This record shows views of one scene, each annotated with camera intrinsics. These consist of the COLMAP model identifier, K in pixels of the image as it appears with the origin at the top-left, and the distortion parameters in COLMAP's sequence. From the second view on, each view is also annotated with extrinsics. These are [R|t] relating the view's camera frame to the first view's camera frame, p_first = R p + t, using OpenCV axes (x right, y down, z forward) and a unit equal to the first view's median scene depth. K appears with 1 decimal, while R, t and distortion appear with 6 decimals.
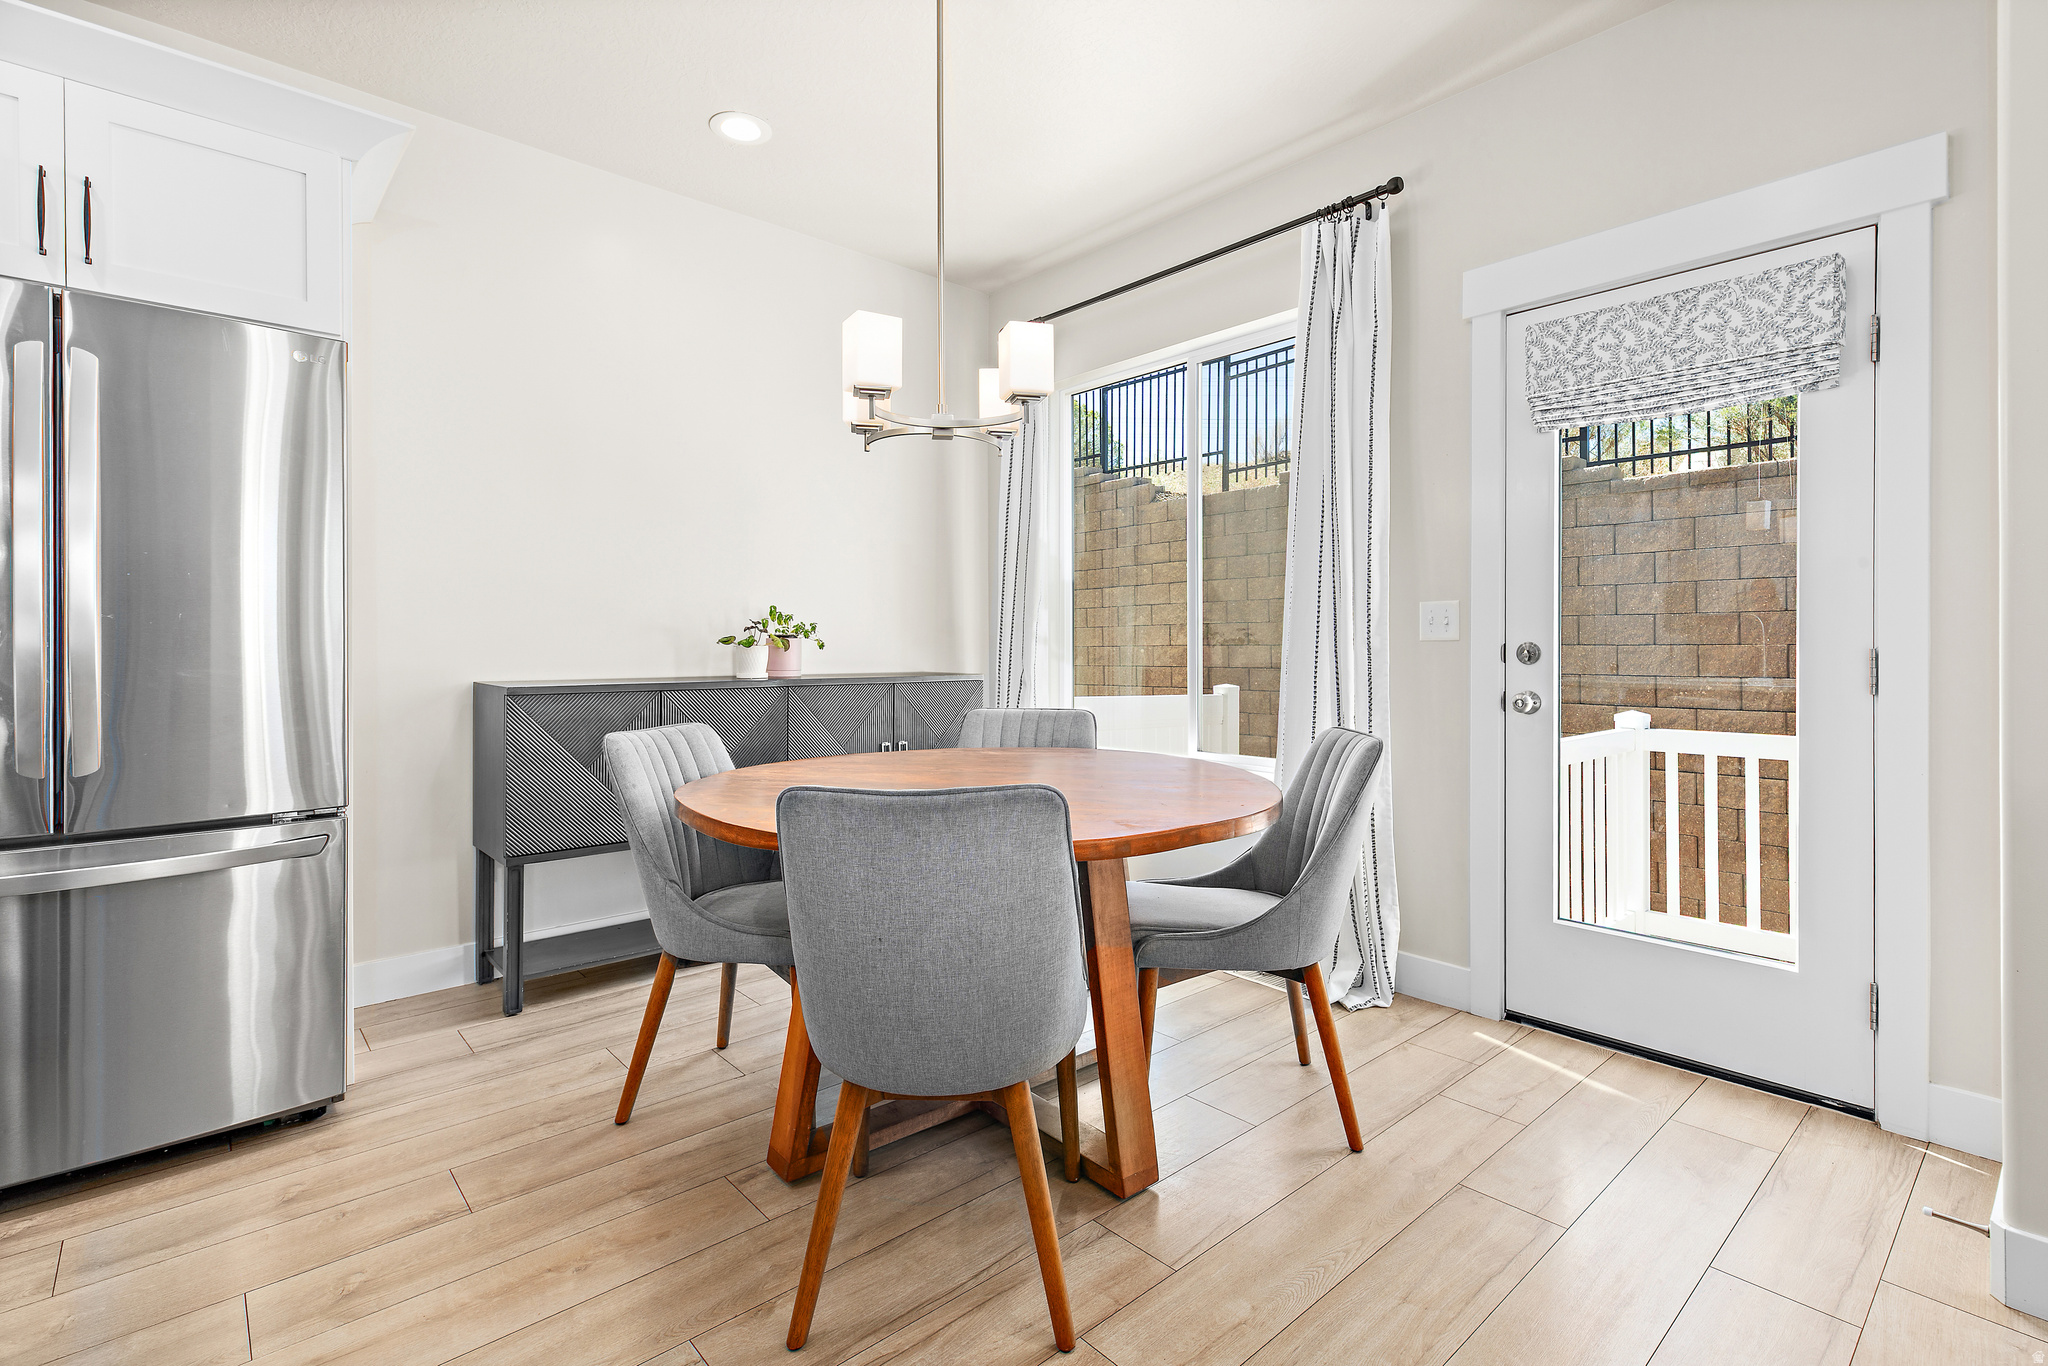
lens RADIAL K [[962.0, 0, 1043.5], [0, 962.0, 644.8], [0, 0, 1]] dist [0.008455, -0.000255]
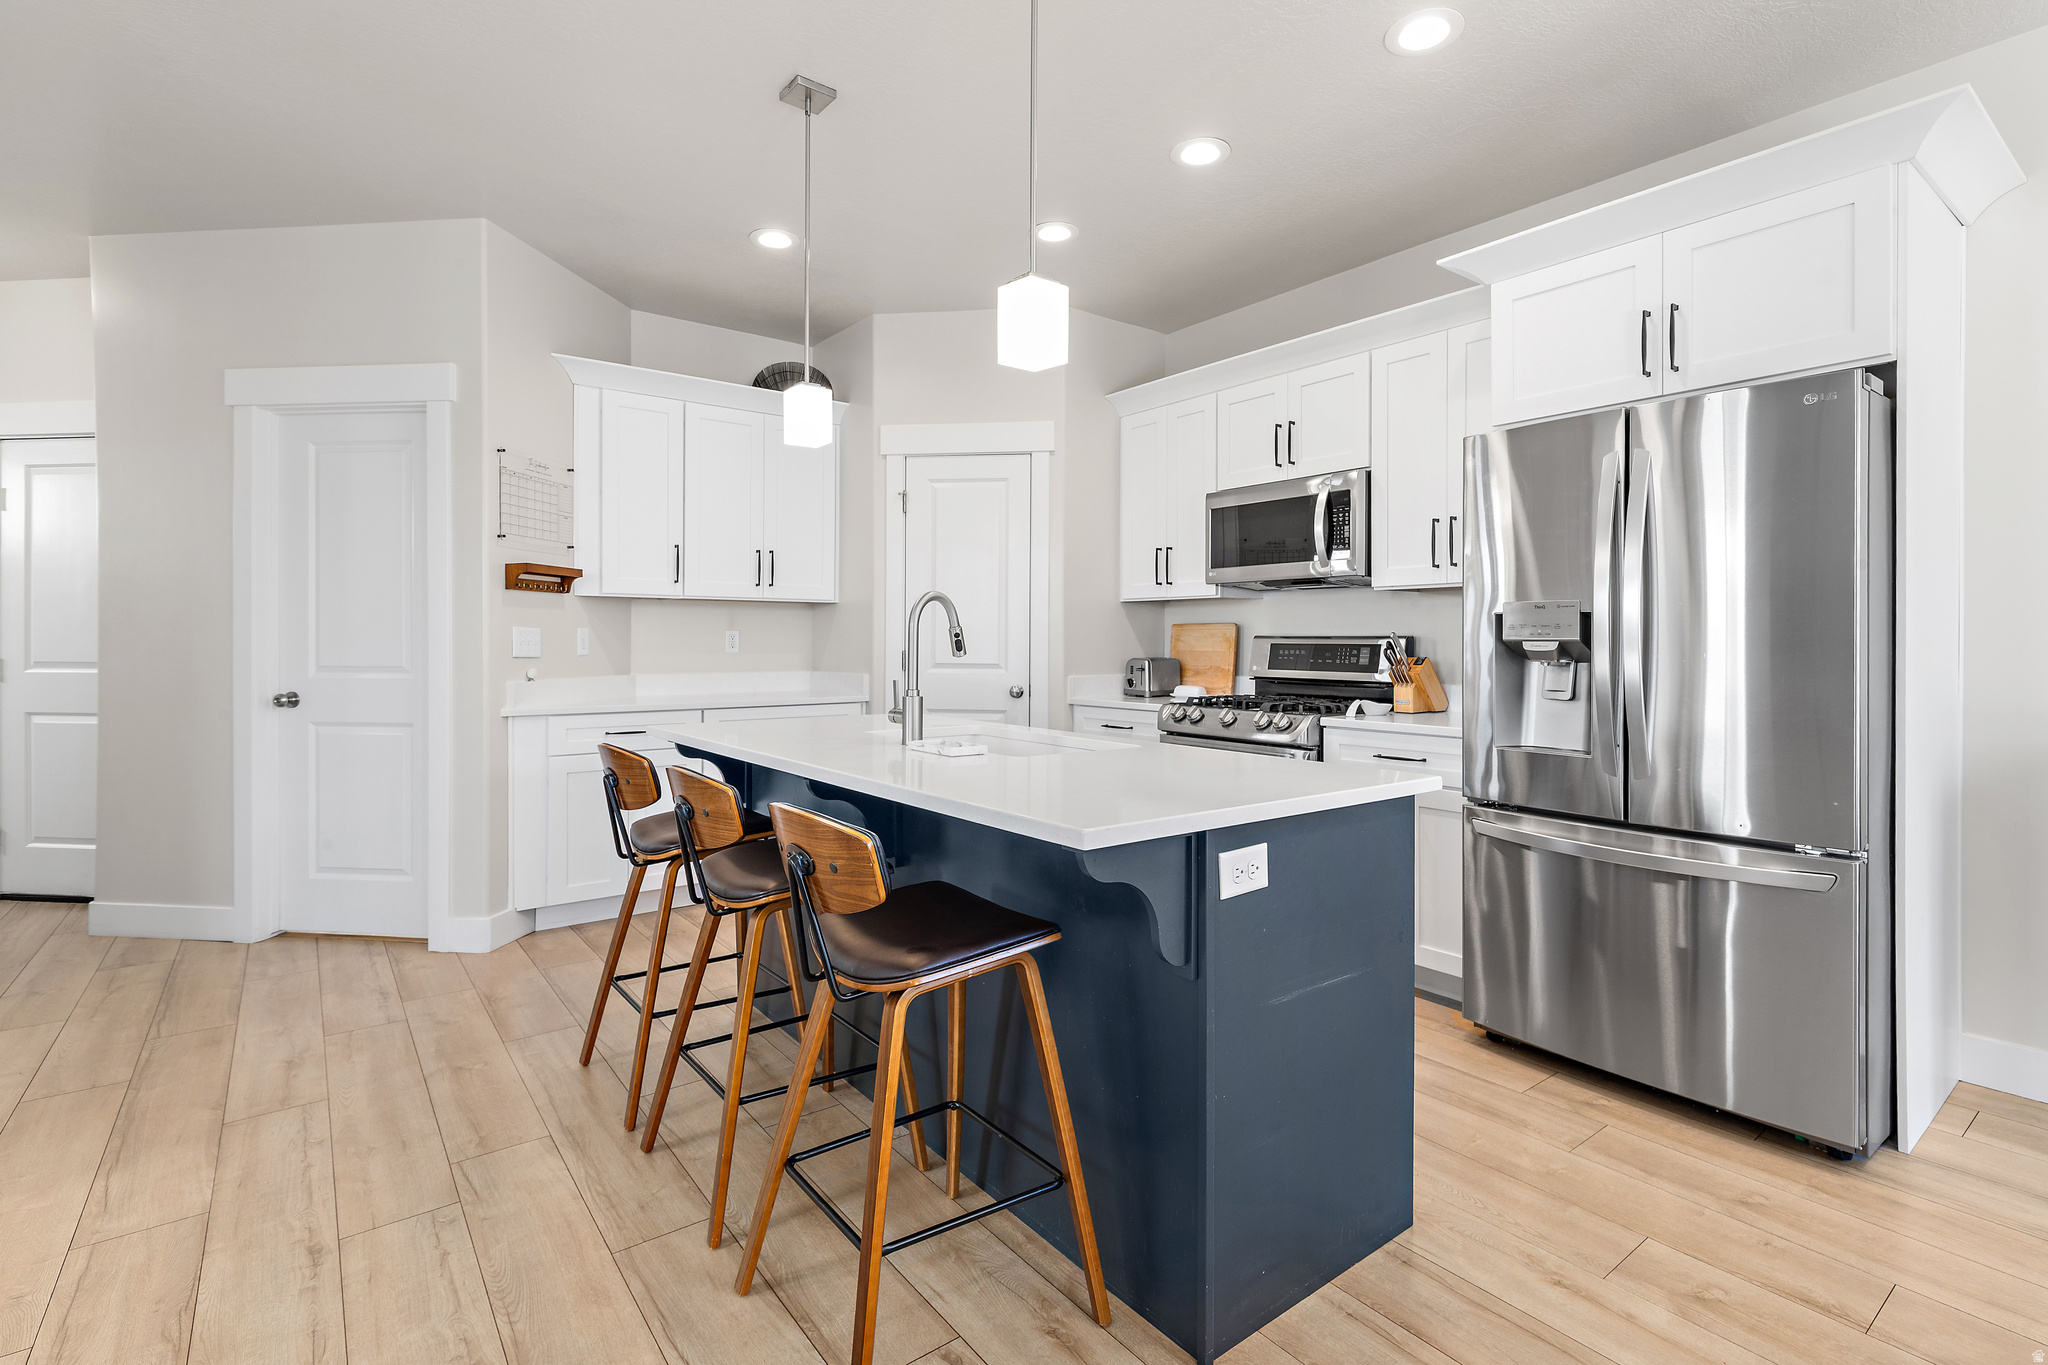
lens RADIAL K [[962.0, 0, 1043.5], [0, 962.0, 644.3], [0, 0, 1]] dist [0.008455, -0.000255]
pose [[-0.081845, 0.002788, -0.996641, 0.312527], [0.002867, 0.999993, 0.002562, -0.044566], [0.996641, -0.002647, -0.081852, 0.279168]]
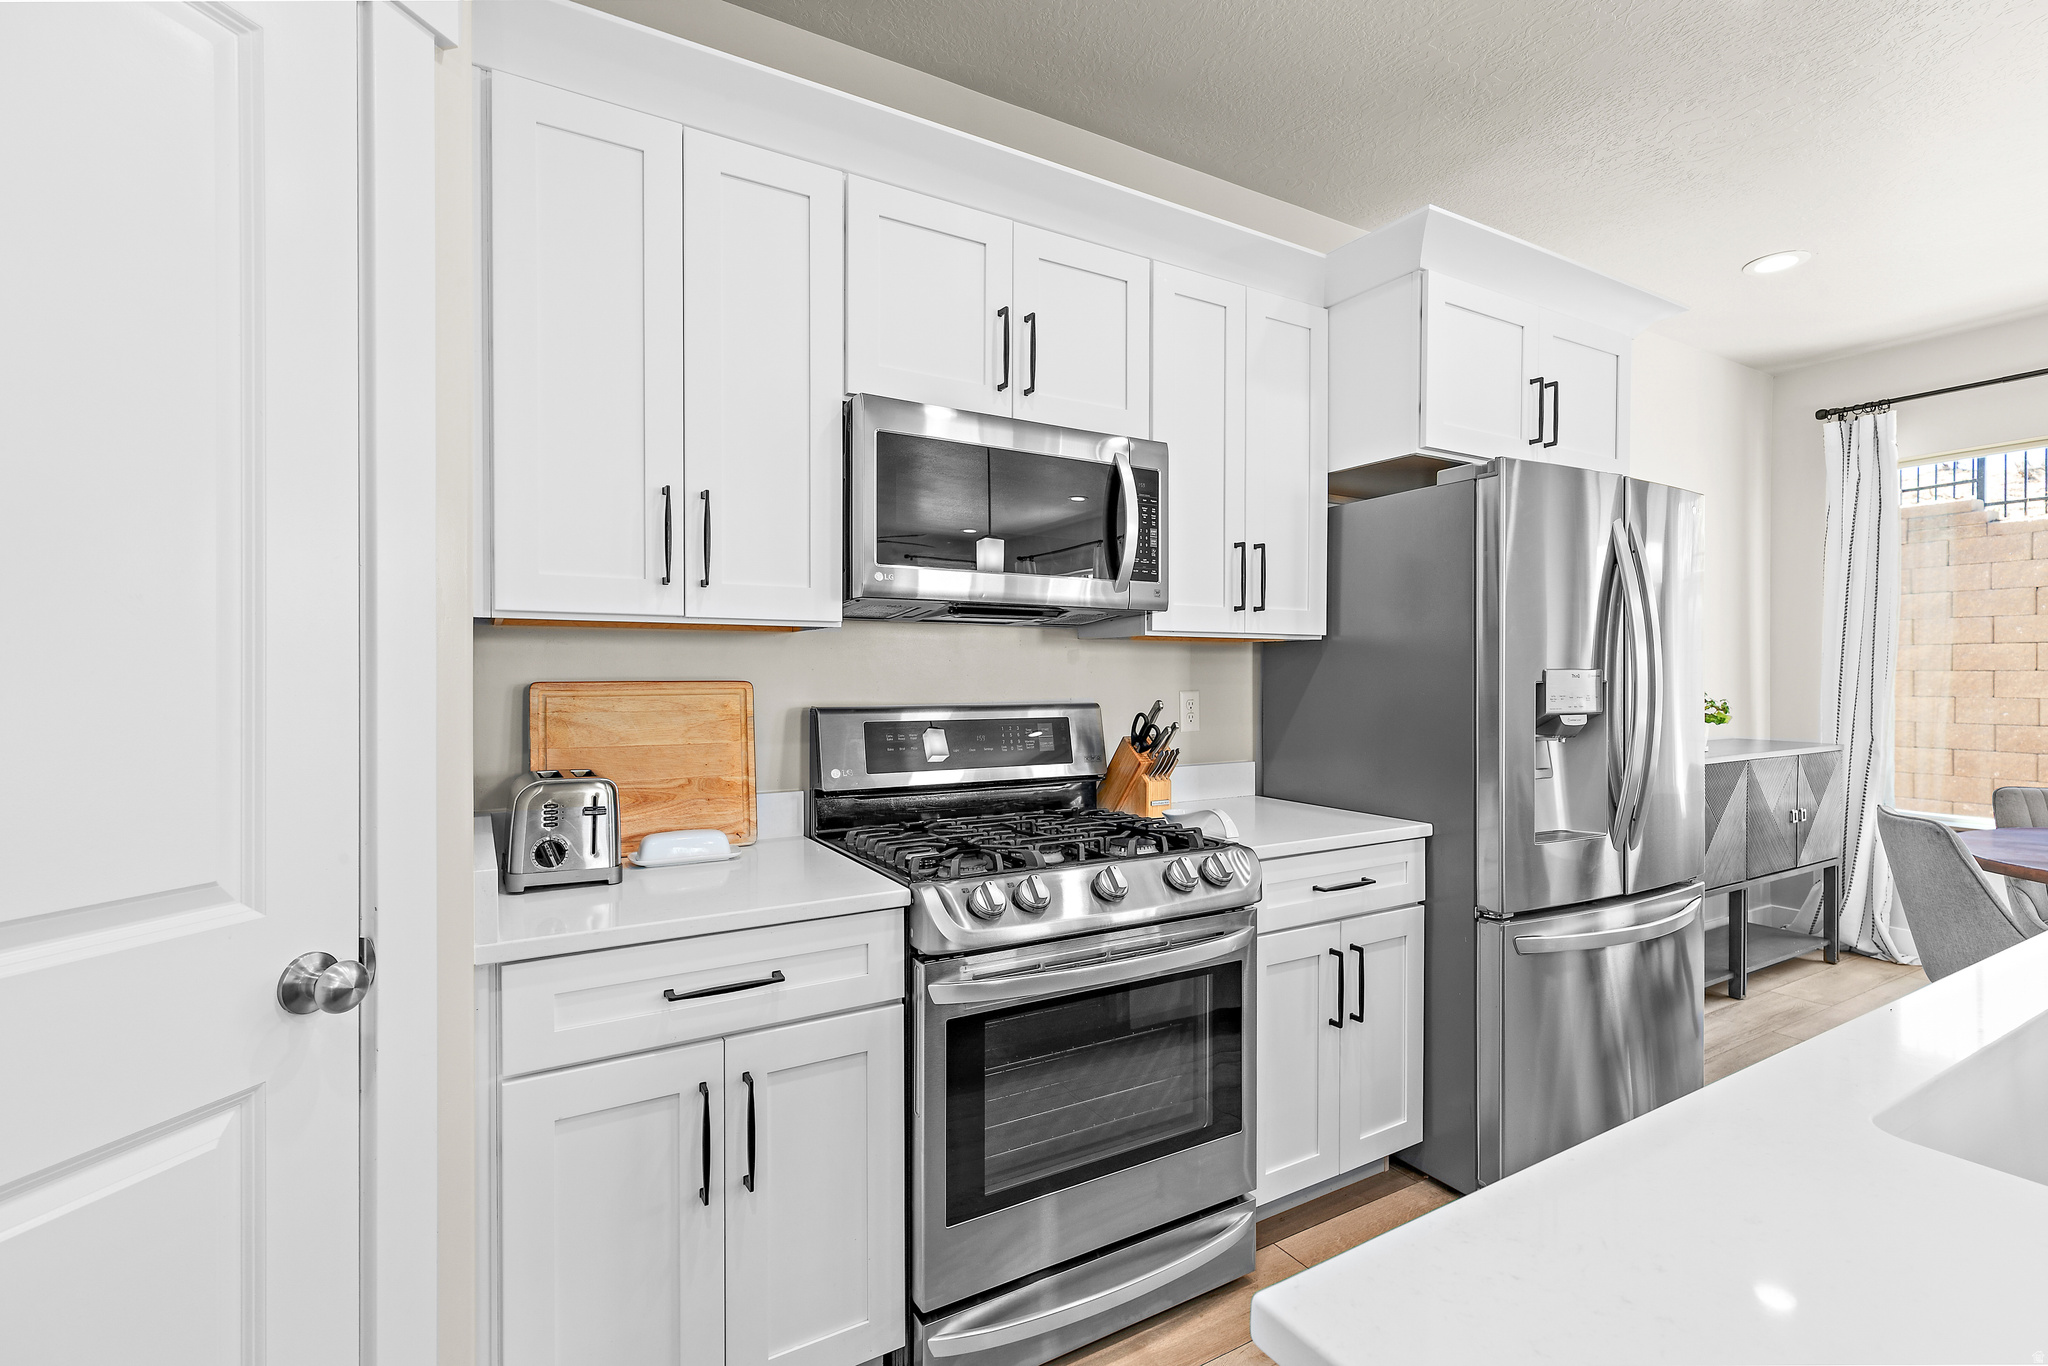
lens RADIAL K [[933.6, 0, 1027.9], [0, 933.6, 677.3], [0, 0, 1]] dist [-0.002039, -0.000391]
pose [[0.978529, -0.001824, -0.206102, -1.287596], [0.003010, 0.999981, 0.005438, -0.090973], [0.206088, -0.005942, 0.978515, -0.319595]]
